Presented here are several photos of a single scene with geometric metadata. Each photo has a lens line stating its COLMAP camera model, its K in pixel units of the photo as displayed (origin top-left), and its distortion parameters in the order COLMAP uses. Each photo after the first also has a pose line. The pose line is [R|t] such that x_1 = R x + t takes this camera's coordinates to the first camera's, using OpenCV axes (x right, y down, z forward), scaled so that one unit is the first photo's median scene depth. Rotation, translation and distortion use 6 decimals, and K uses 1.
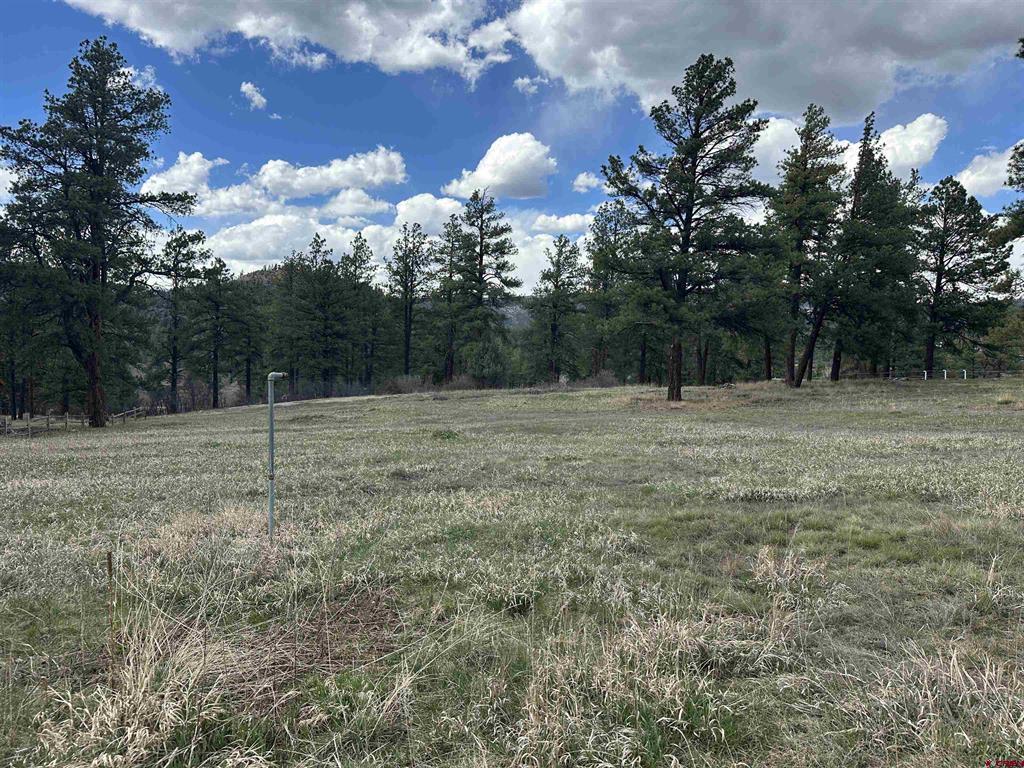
lens RADIAL K [[731.7, 0, 511.6], [0, 731.7, 378.2], [0, 0, 1]] dist [0.034466, -0.051943]
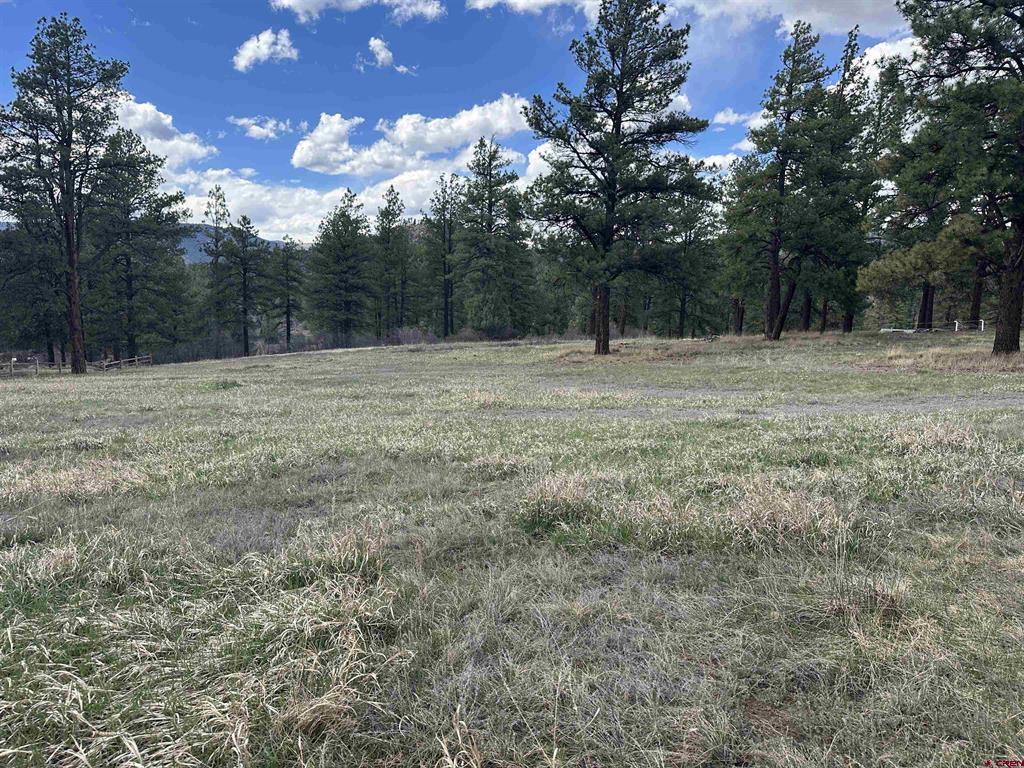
lens RADIAL K [[731.7, 0, 514.0], [0, 731.7, 392.6], [0, 0, 1]] dist [0.034466, -0.051943]
pose [[0.979431, 0.018554, -0.200926, 0.228556], [-0.001458, 0.996388, 0.084903, -0.000340], [0.201776, -0.082864, 0.975920, 0.025966]]
